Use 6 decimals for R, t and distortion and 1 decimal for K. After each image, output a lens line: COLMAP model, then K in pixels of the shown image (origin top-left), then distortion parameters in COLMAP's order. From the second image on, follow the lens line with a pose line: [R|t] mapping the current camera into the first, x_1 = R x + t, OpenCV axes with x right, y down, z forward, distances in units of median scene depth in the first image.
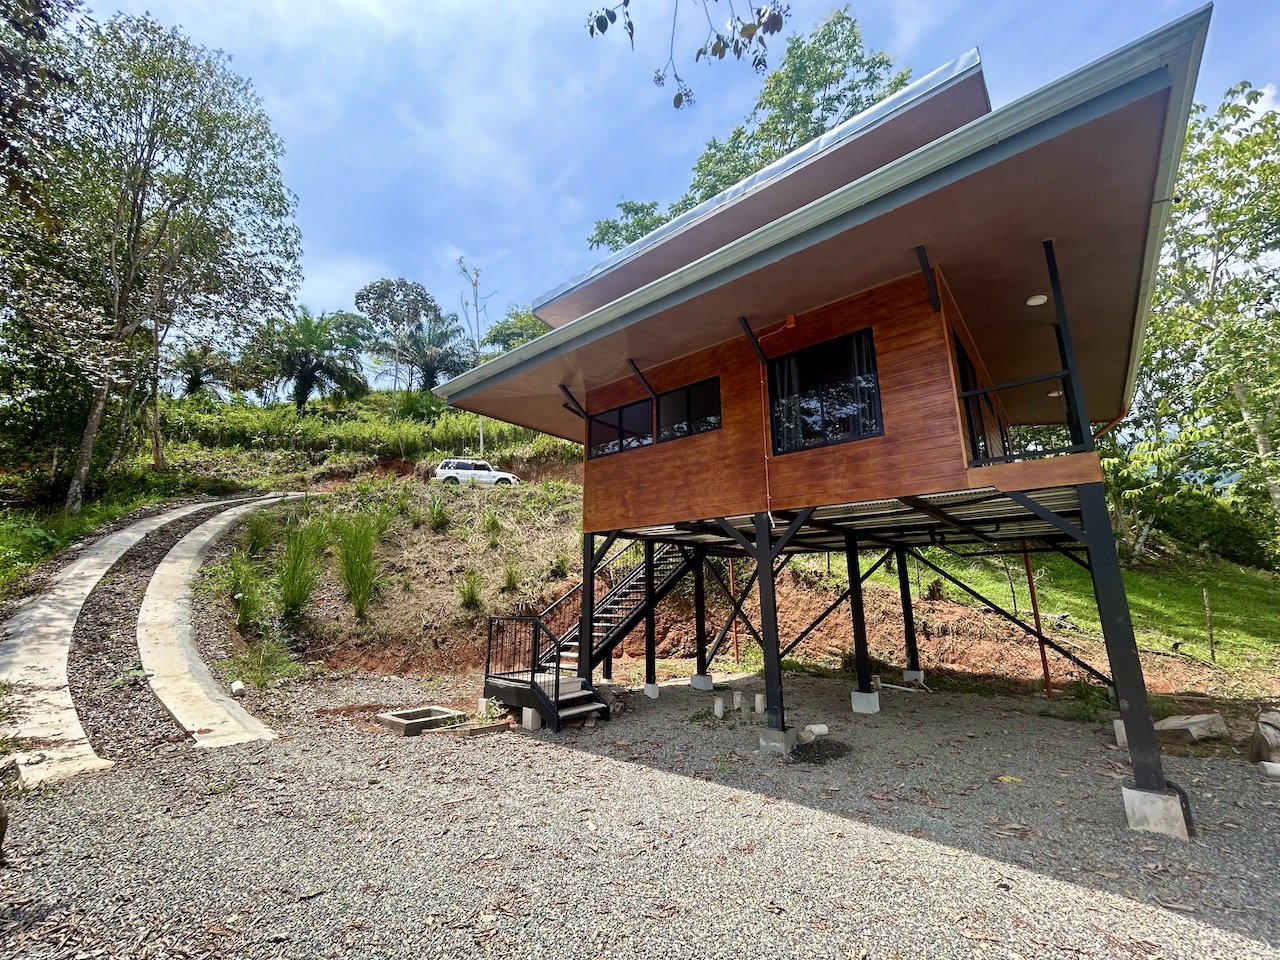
lens RADIAL K [[519.6, 0, 637.1], [0, 519.6, 477.6], [0, 0, 1]] dist [-0.005320, 0.000631]
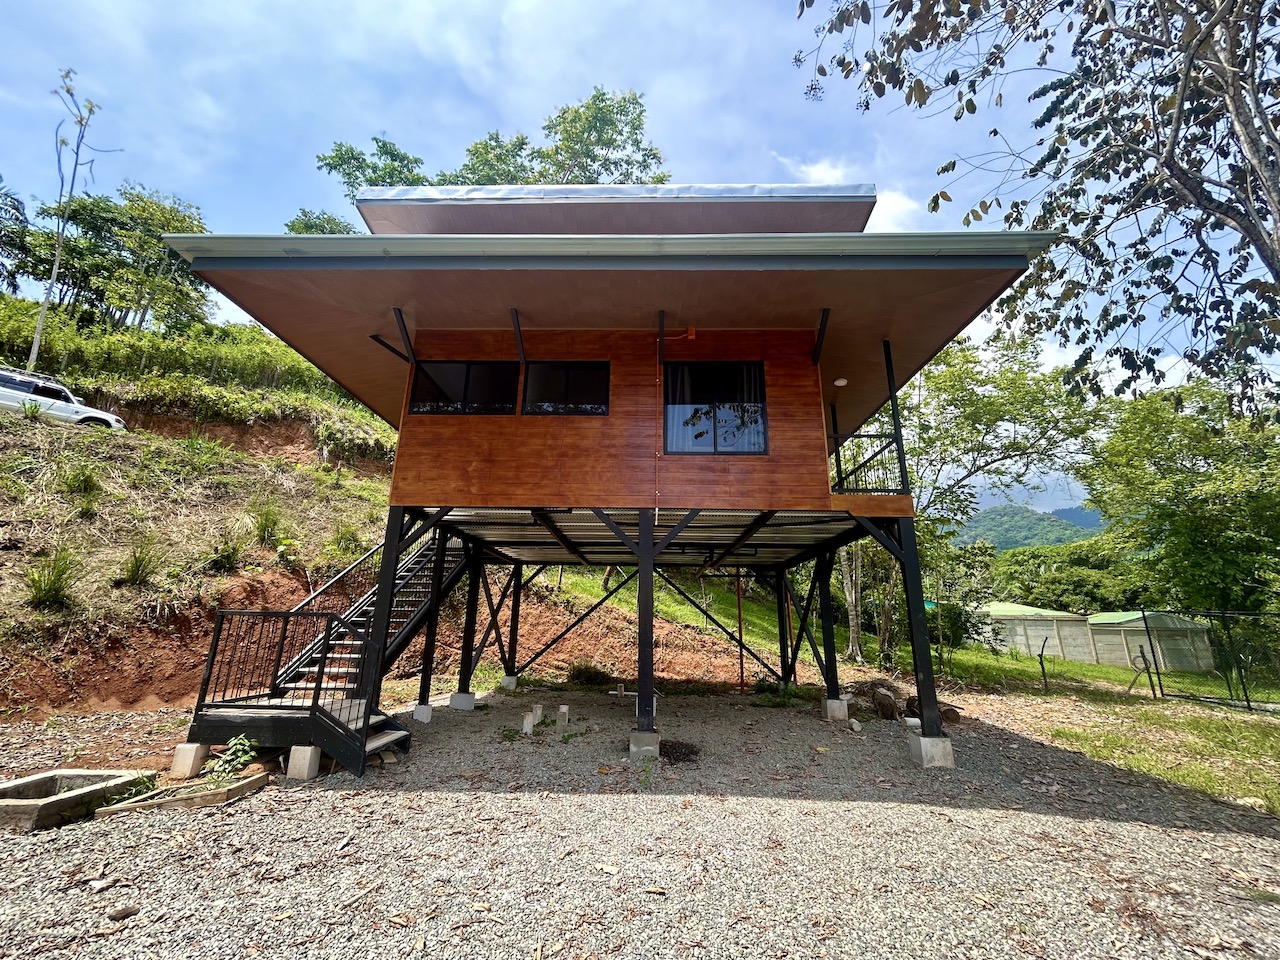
lens RADIAL K [[519.6, 0, 637.1], [0, 519.6, 477.6], [0, 0, 1]] dist [-0.005320, 0.000631]
pose [[0.775454, 0.188449, 0.602625, -0.273238], [-0.159362, 0.981937, -0.101999, 0.082544], [-0.610962, -0.016940, 0.791479, 0.173255]]
